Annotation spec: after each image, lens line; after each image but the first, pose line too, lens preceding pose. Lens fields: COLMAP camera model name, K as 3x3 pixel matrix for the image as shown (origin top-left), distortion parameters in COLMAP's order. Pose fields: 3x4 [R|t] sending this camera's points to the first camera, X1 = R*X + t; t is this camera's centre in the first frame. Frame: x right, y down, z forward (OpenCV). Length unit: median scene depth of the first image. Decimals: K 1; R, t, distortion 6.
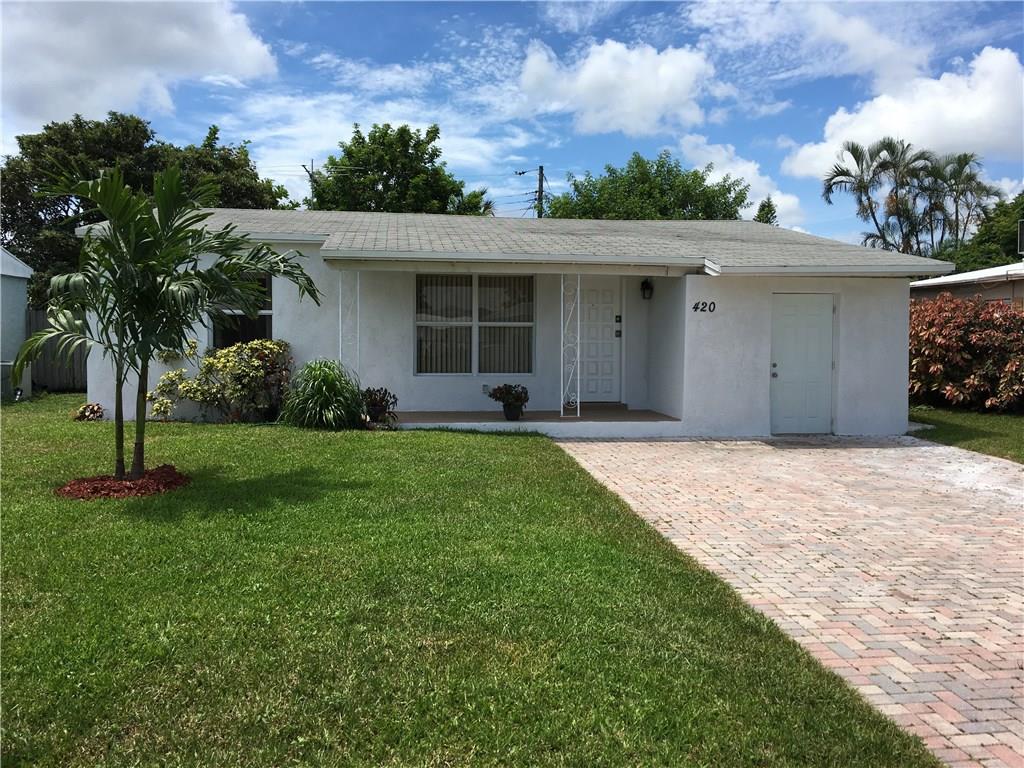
lens RADIAL K [[861.8, 0, 519.2], [0, 861.8, 365.7], [0, 0, 1]] dist [0.067981, -0.098259]
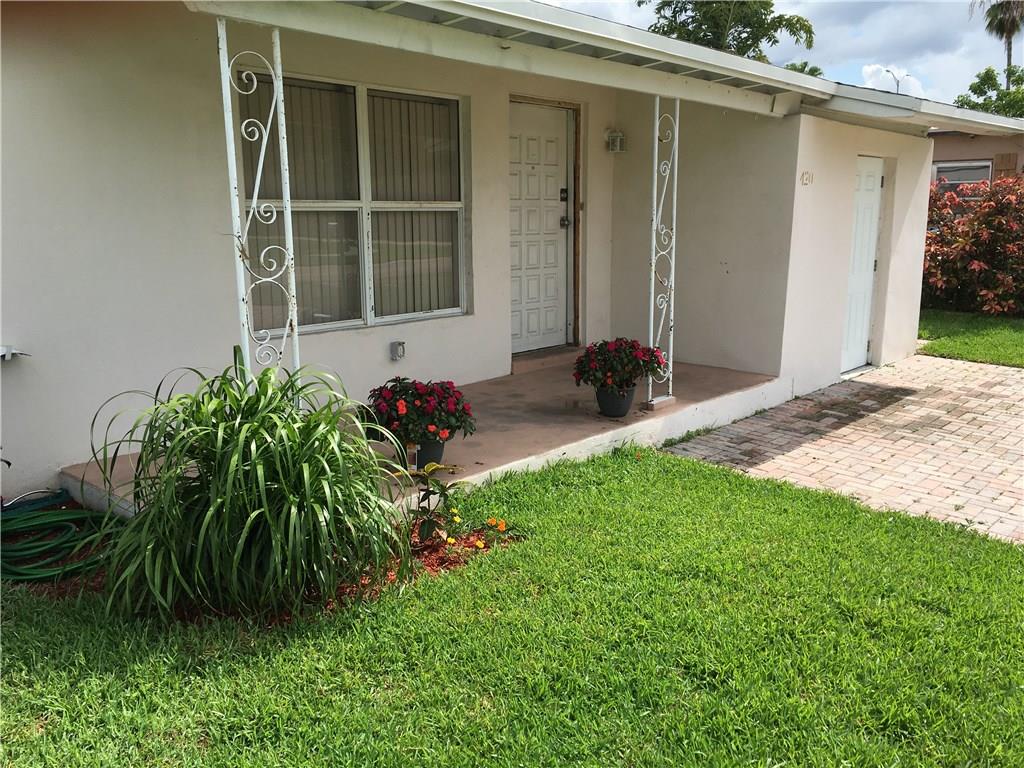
lens RADIAL K [[861.8, 0, 519.2], [0, 861.8, 365.7], [0, 0, 1]] dist [0.067981, -0.098259]
pose [[0.759100, -0.122618, 0.639322, -0.273676], [0.025169, 0.986894, 0.159395, -0.035159], [-0.650488, -0.104906, 0.752237, 0.590254]]
